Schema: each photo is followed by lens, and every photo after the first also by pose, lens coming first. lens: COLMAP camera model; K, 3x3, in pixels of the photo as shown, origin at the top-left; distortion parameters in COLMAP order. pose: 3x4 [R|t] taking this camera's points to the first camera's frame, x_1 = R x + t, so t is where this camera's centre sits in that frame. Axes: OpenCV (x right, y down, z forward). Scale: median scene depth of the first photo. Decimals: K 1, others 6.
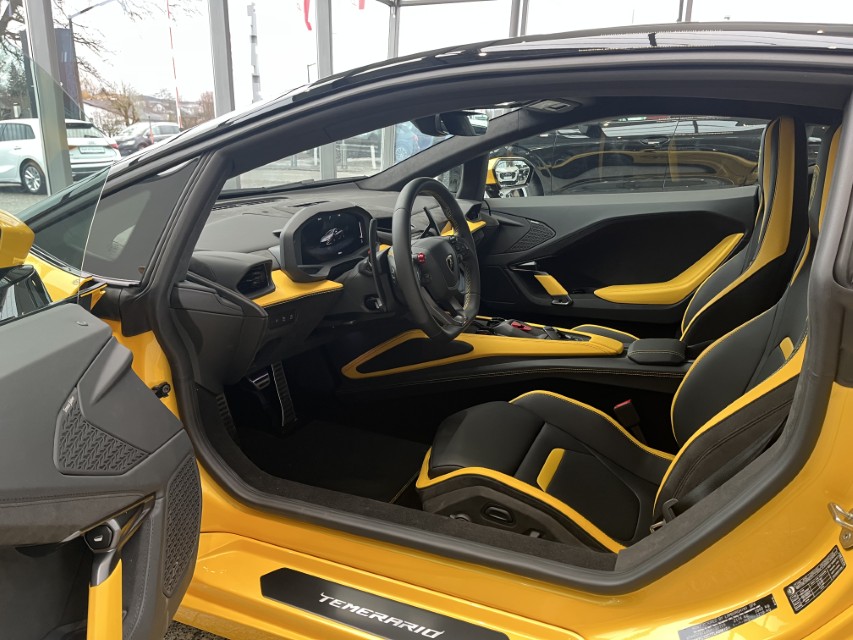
lens RADIAL K [[639.3, 0, 427.3], [0, 639.3, 332.2], [0, 0, 1]] dist [0.009674, 0.001925]
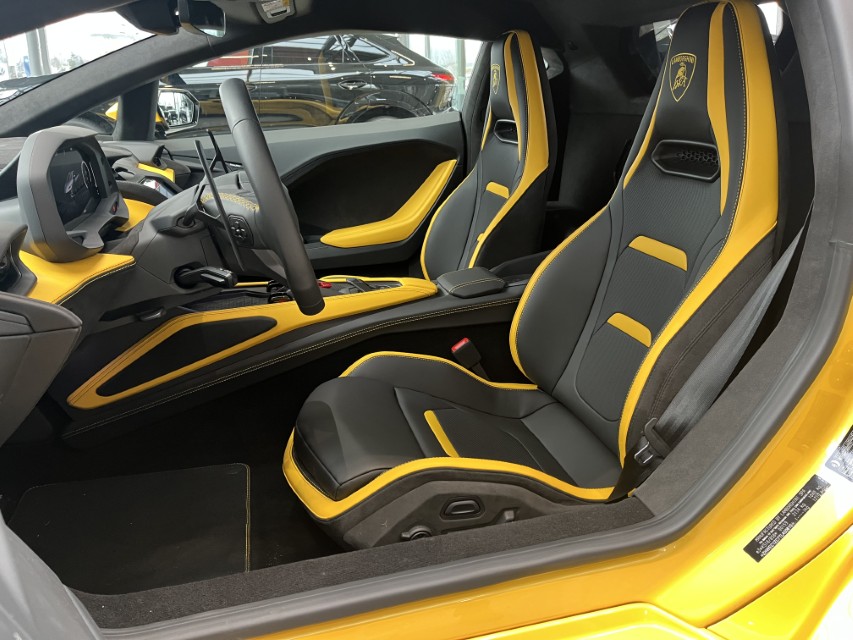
lens RADIAL K [[639.3, 0, 427.3], [0, 639.3, 332.2], [0, 0, 1]] dist [0.009674, 0.001925]
pose [[0.785545, -0.219630, 0.578517, -0.253376], [0.187010, 0.975439, 0.116386, -0.019910], [-0.589870, 0.016762, 0.807324, 0.298453]]
